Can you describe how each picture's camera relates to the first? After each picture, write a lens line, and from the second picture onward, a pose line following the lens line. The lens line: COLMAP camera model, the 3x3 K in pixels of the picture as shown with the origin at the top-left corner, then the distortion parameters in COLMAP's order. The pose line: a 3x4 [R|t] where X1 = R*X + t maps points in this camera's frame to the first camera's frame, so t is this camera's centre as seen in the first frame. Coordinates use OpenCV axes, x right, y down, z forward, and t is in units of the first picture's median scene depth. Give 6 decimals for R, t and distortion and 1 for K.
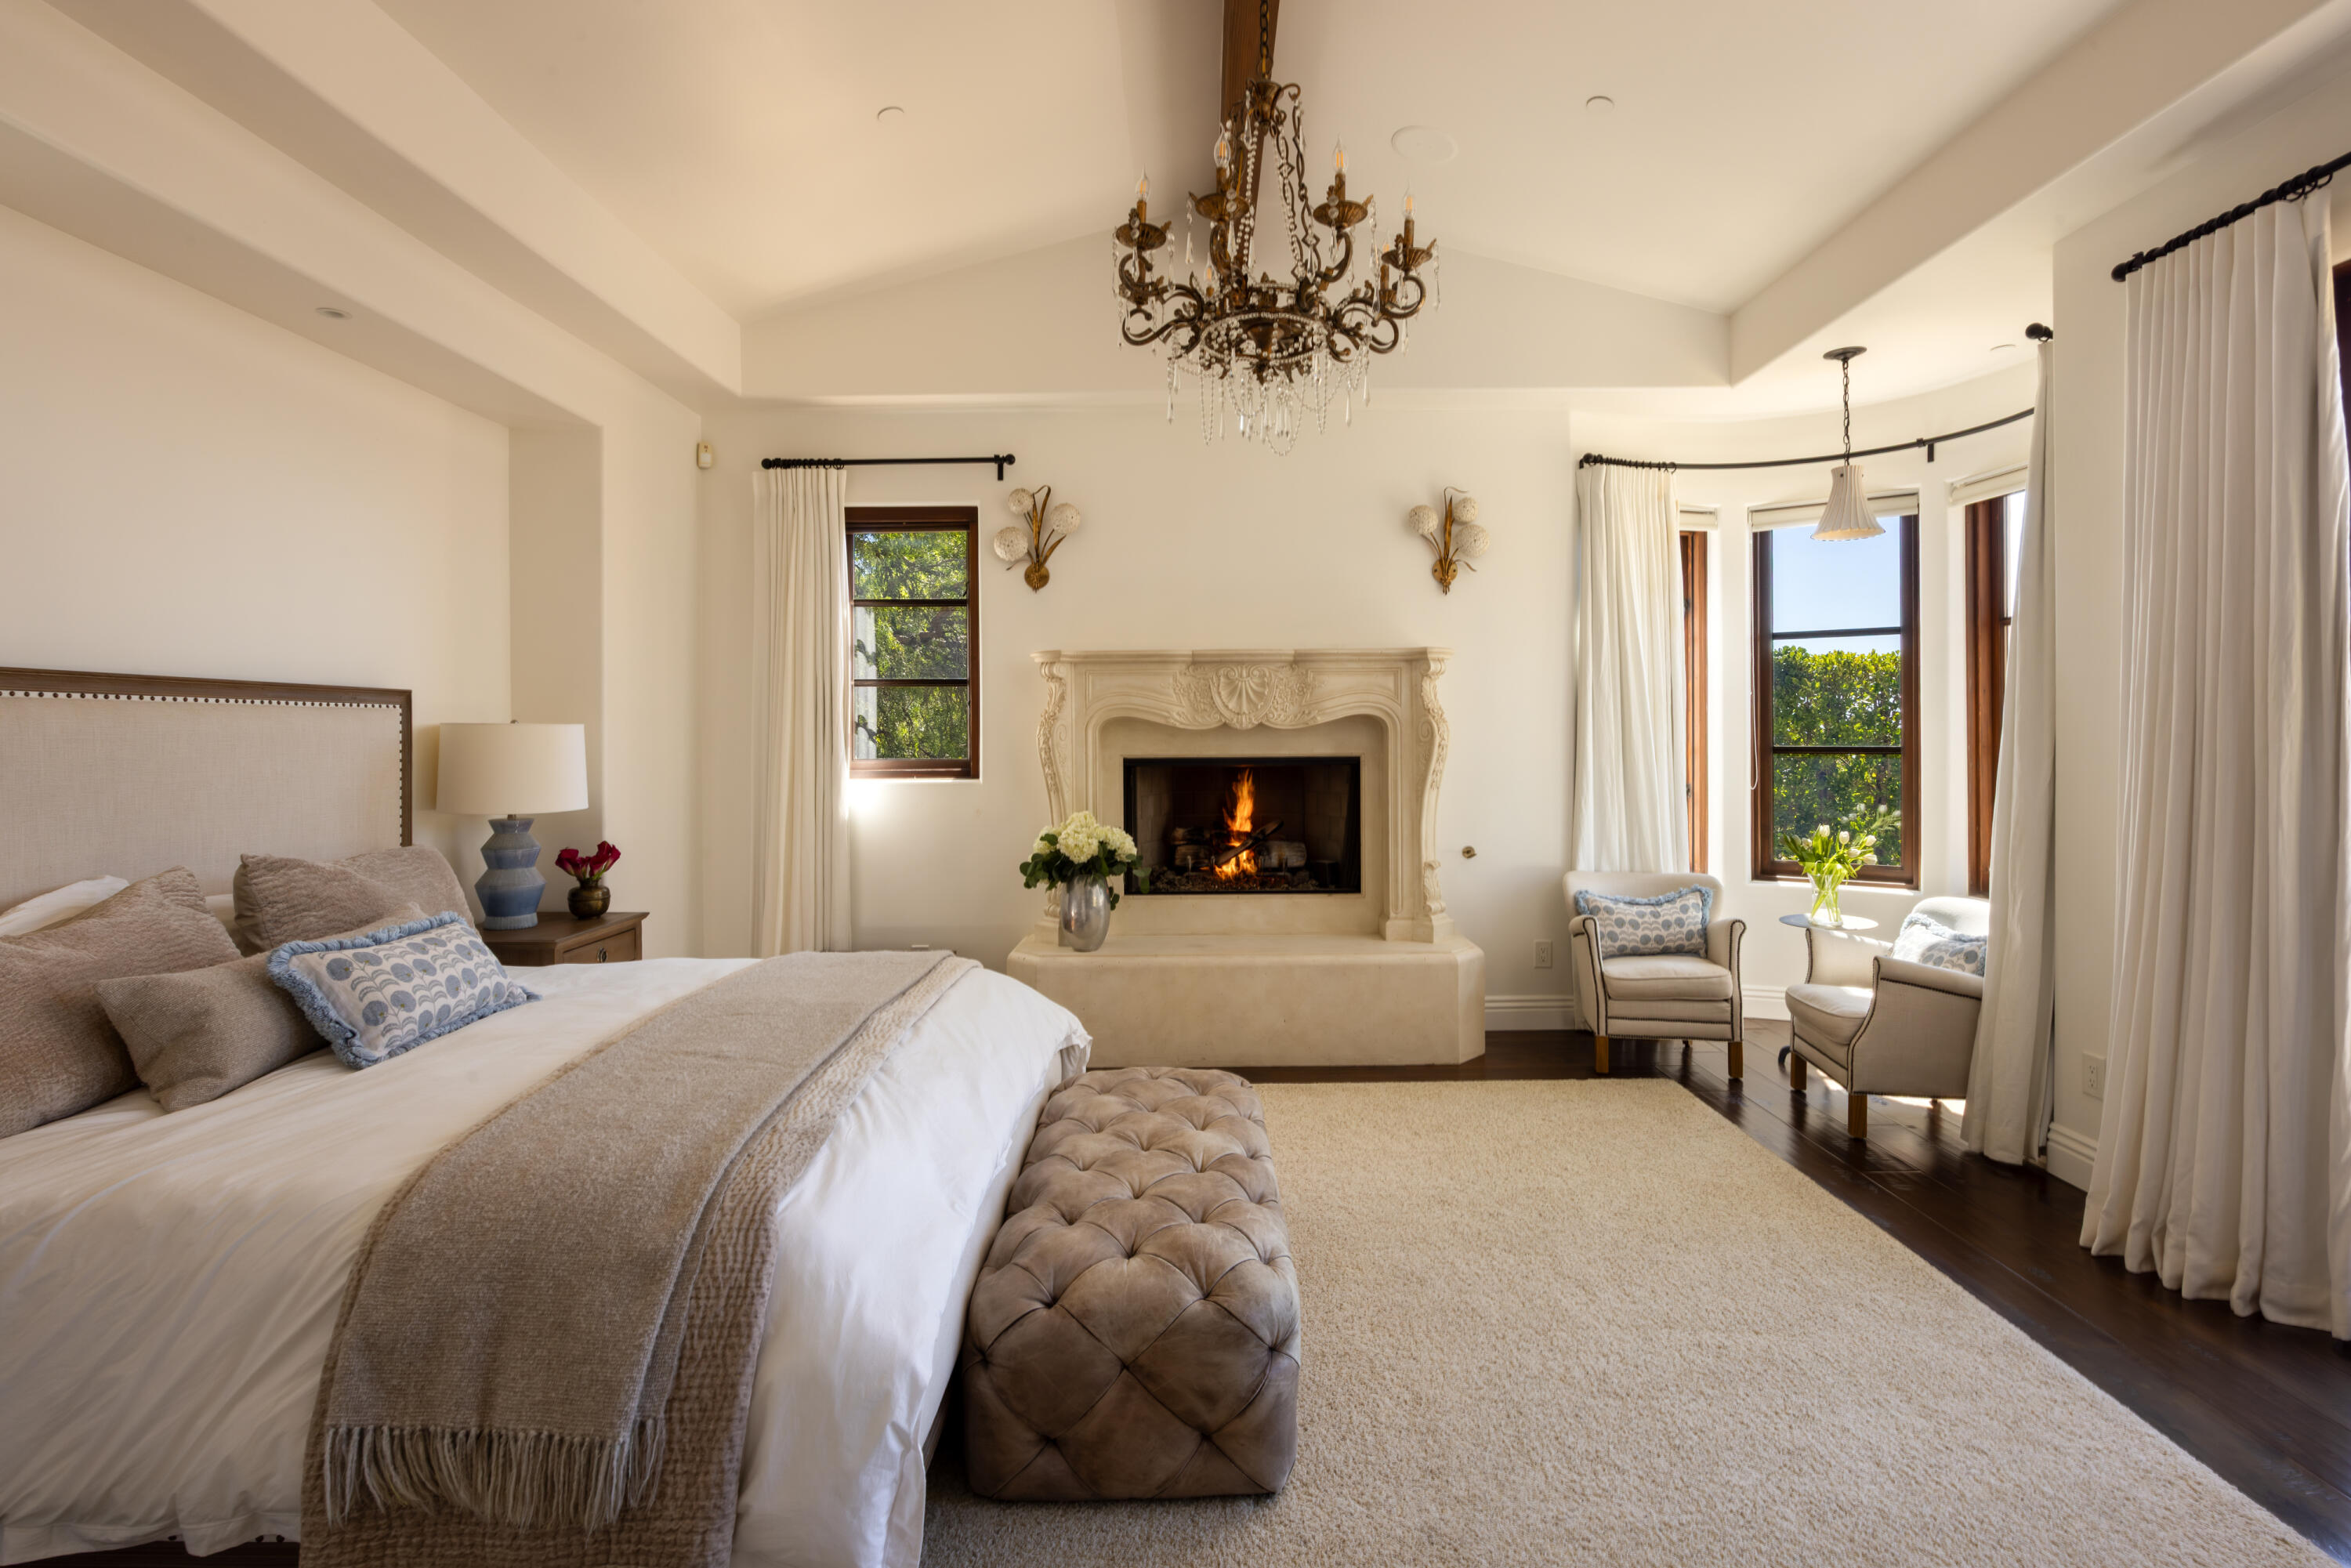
lens RADIAL K [[1134.7, 0, 1172.5], [0, 1134.7, 738.1], [0, 0, 1]] dist [-0.013546, 0.002376]
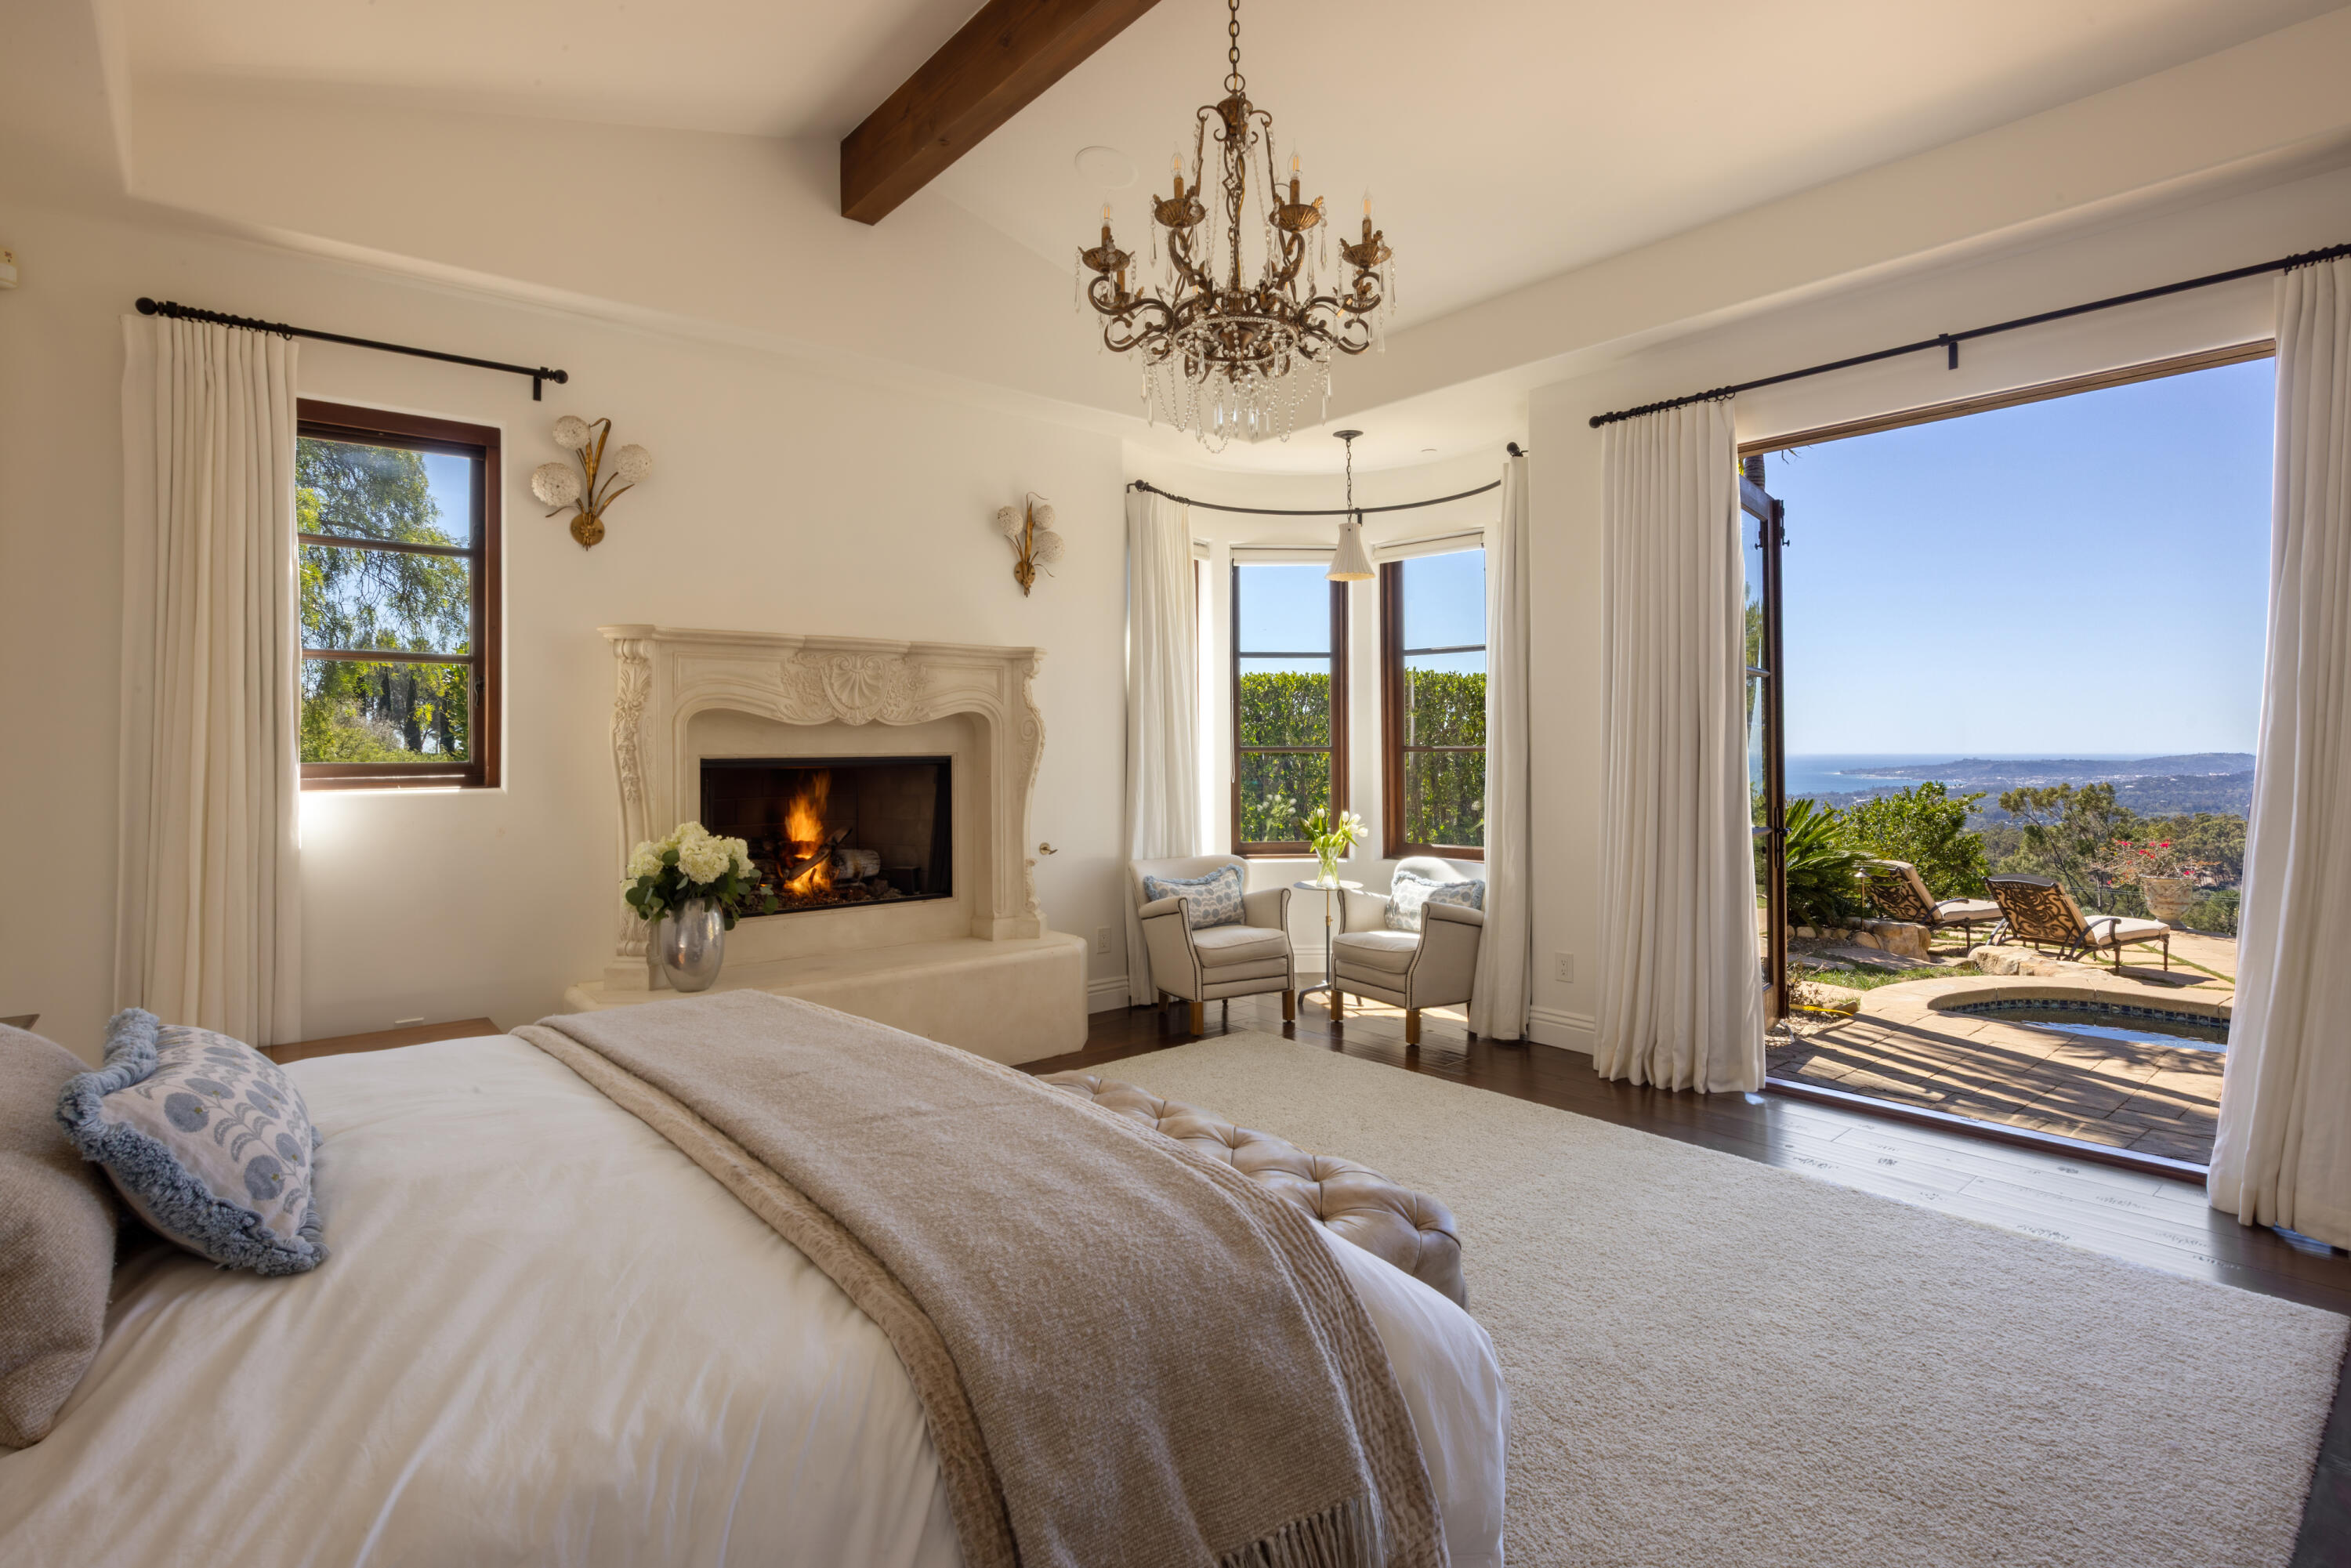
lens RADIAL K [[1175.8, 0, 1172.8], [0, 1175.8, 733.7], [0, 0, 1]] dist [-0.016405, 0.001303]
pose [[0.751492, 0.008855, 0.659683, -0.368224], [0.003341, 0.999846, -0.017228, 0.015818], [-0.659734, 0.015151, 0.751347, 0.124786]]
